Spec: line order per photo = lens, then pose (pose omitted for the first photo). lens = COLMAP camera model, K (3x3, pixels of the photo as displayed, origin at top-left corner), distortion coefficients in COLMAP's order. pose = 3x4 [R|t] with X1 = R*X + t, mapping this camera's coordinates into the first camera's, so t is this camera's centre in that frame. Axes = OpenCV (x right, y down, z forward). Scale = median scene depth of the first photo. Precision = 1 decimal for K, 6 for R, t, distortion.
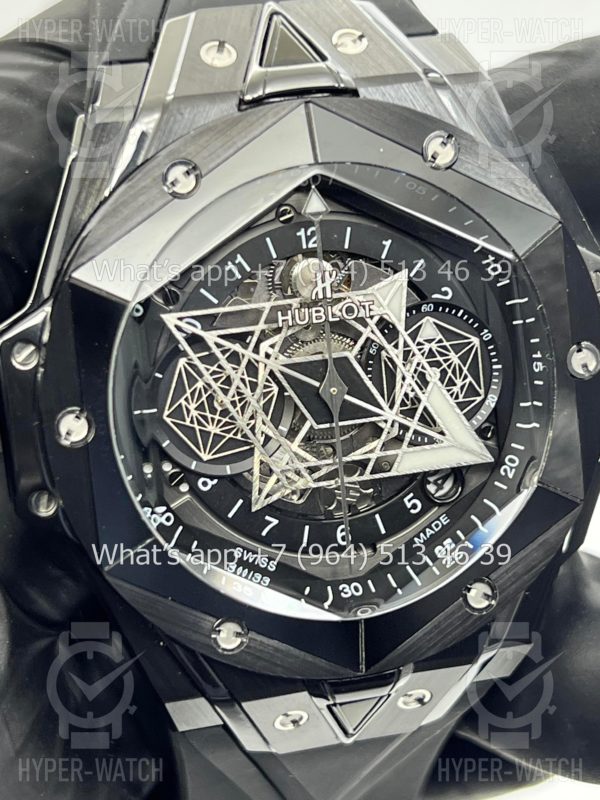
lens RADIAL K [[1909.6, 0, 300.0], [0, 1909.6, 400.0], [0, 0, 1]] dist [0.221009, -0.676172]
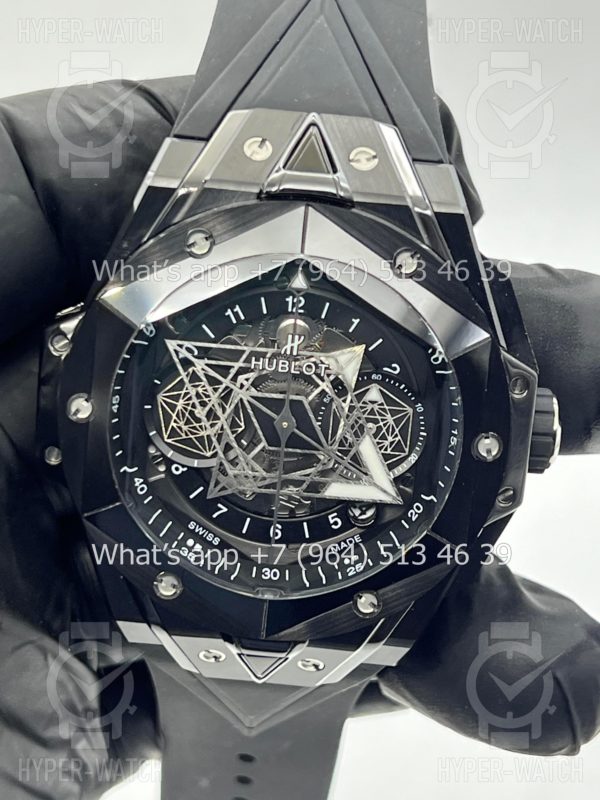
lens RADIAL K [[1909.6, 0, 300.0], [0, 1909.6, 400.0], [0, 0, 1]] dist [0.221009, -0.676172]
pose [[0.953947, 0.240355, -0.179483, 0.251596], [-0.222246, 0.968152, 0.115275, -0.169736], [0.201474, -0.070076, 0.976984, -0.254304]]
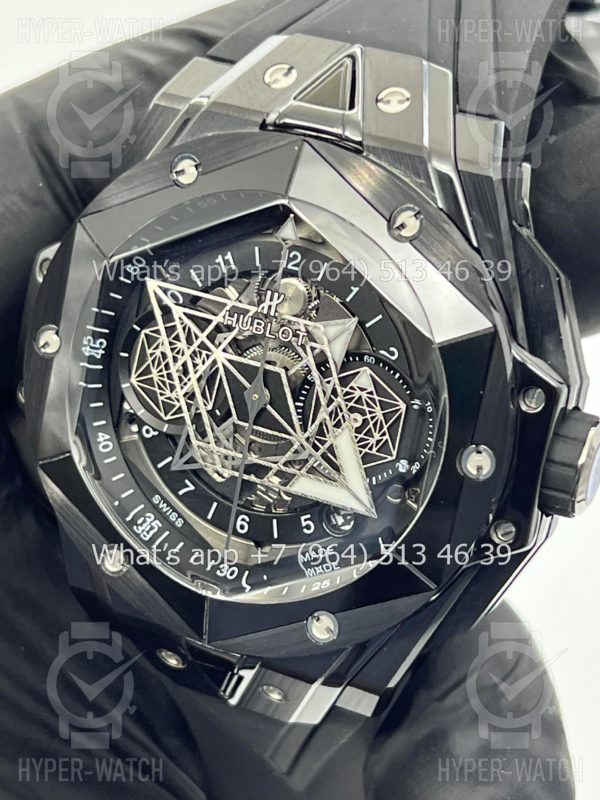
lens RADIAL K [[1909.6, 0, 300.0], [0, 1909.6, 400.0], [0, 0, 1]] dist [0.221009, -0.676172]
pose [[0.766490, 0.368874, -0.525761, 0.609402], [-0.339775, 0.927573, 0.155438, -0.180866], [0.545019, 0.059499, 0.836310, 0.091186]]
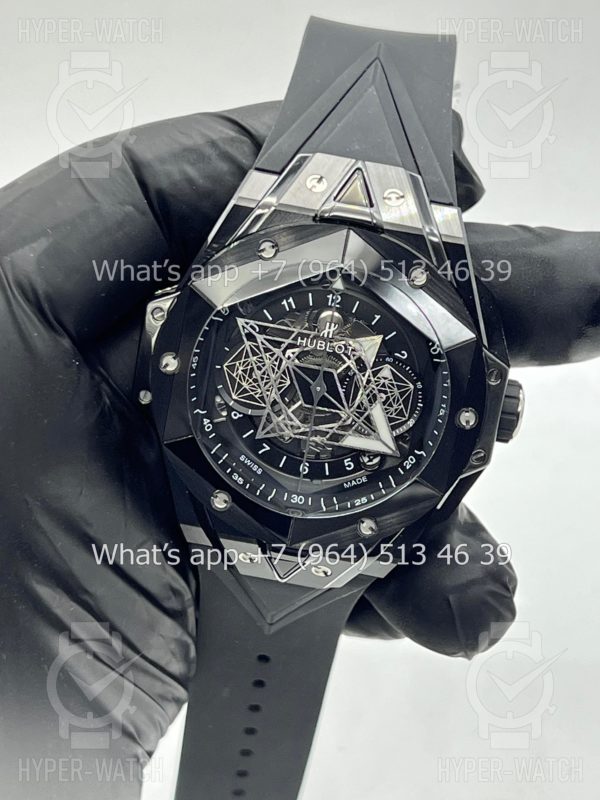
lens RADIAL K [[1909.6, 0, 300.0], [0, 1909.6, 400.0], [0, 0, 1]] dist [0.221009, -0.676172]
pose [[0.926097, 0.323691, -0.193825, 0.338417], [-0.305149, 0.944747, 0.119737, -0.195935], [0.221873, -0.051742, 0.973702, -0.690234]]
